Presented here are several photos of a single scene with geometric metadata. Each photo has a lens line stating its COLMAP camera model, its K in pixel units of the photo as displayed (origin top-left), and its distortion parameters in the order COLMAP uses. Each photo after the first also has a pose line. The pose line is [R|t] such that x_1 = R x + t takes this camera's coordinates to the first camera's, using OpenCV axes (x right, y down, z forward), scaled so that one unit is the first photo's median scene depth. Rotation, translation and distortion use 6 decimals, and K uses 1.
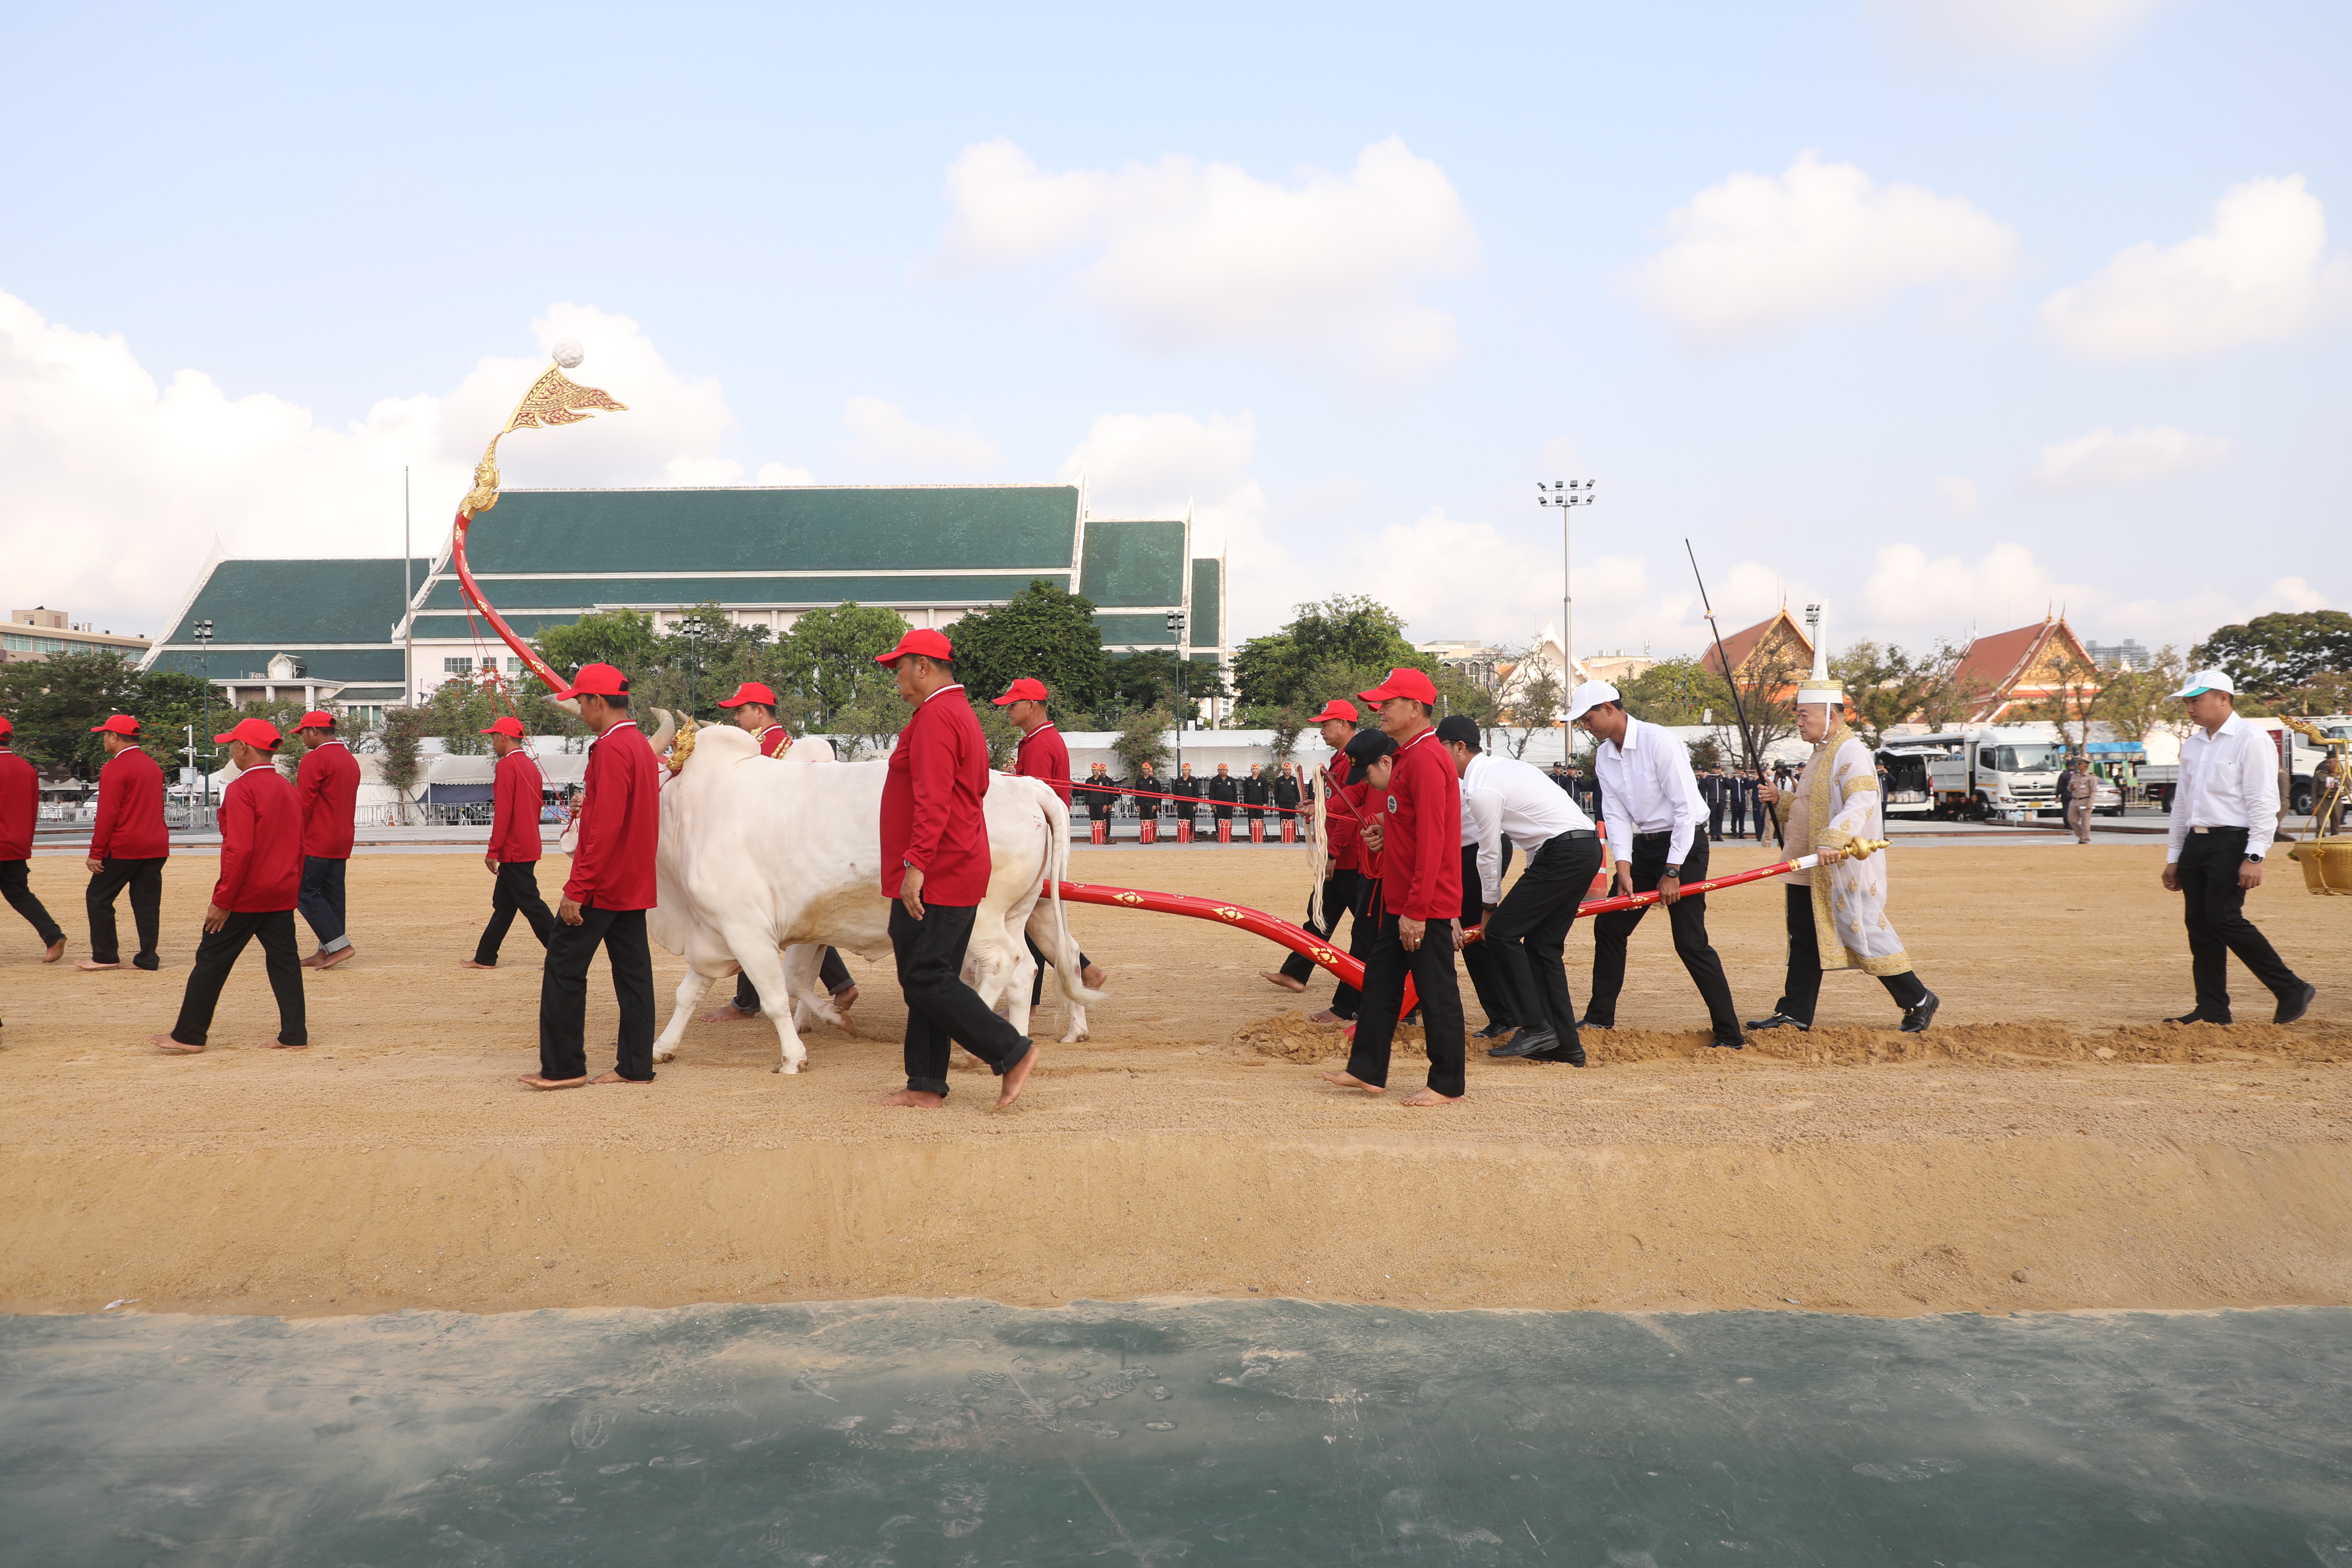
lens RADIAL K [[1615.3, 0, 1175.6], [0, 1615.3, 781.2], [0, 0, 1]] dist [0.002022, 0.006311]
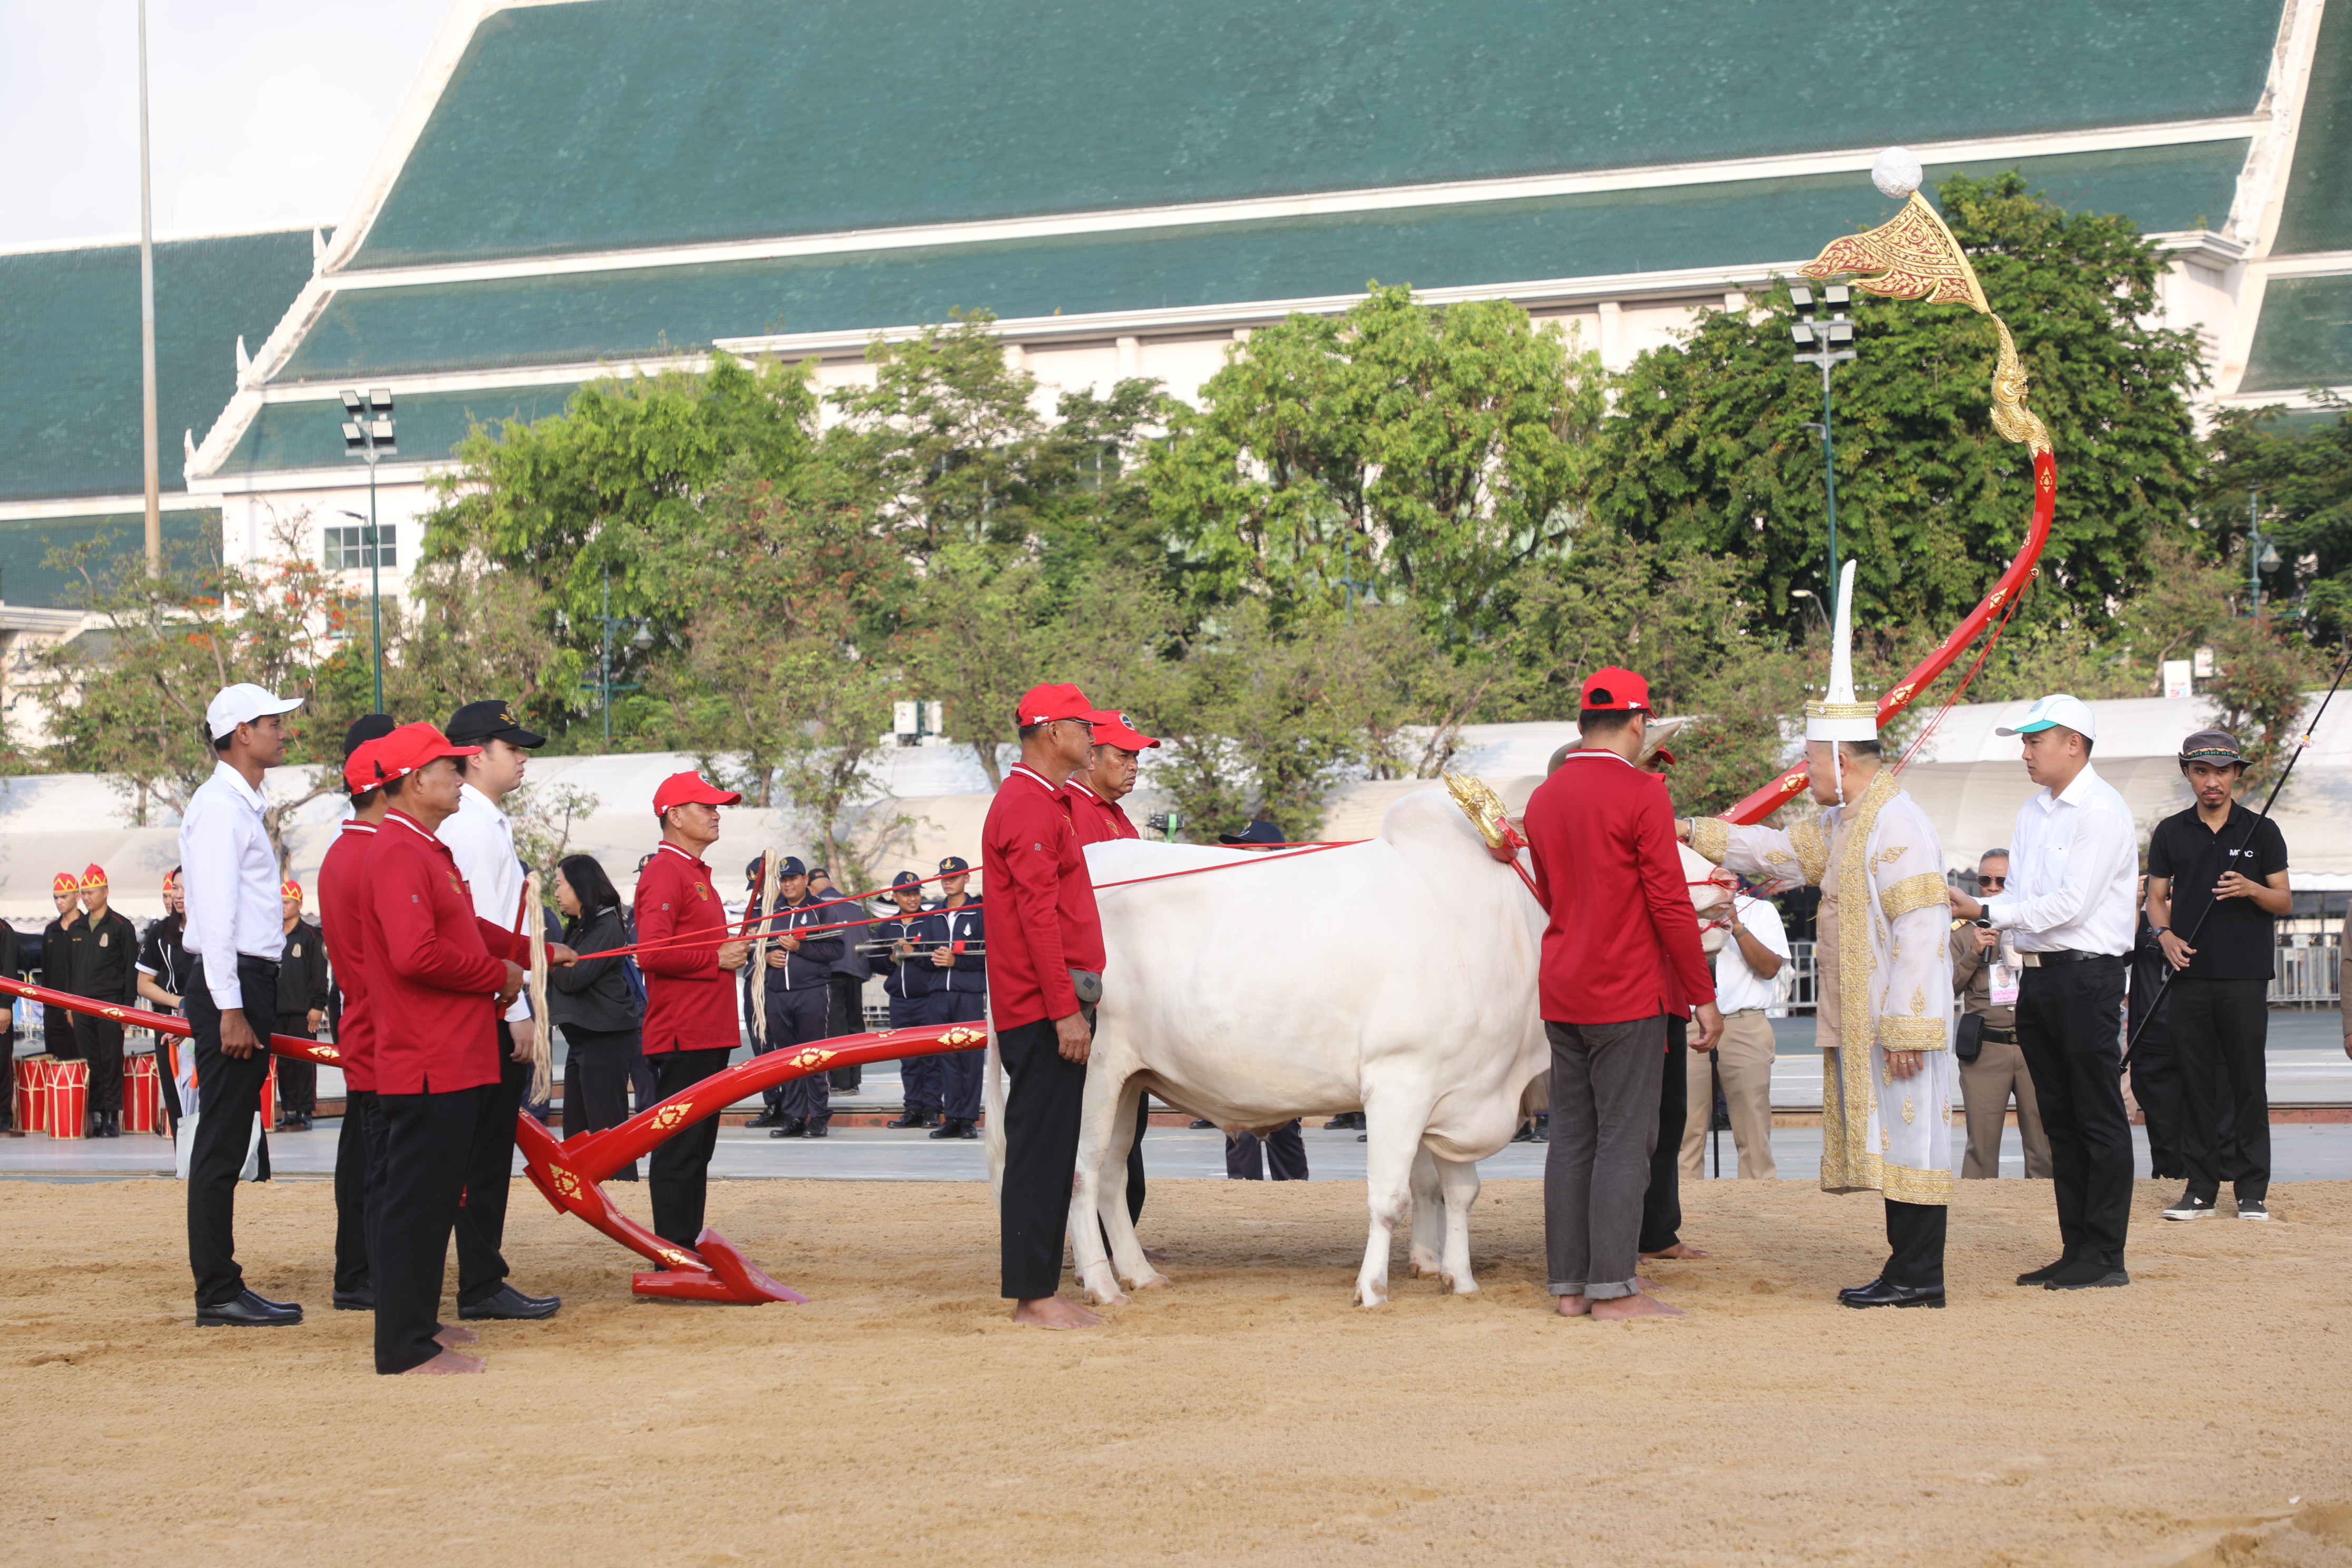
lens RADIAL K [[5670.4, 0, 1172.3], [0, 5670.4, 784.2], [0, 0, 1]] dist [0.025233, 0.000000]
pose [[0.904406, -0.021970, -0.426106, 0.205922], [0.016236, 0.999722, -0.017084, -0.001919], [0.426363, 0.008533, 0.904512, 0.030543]]
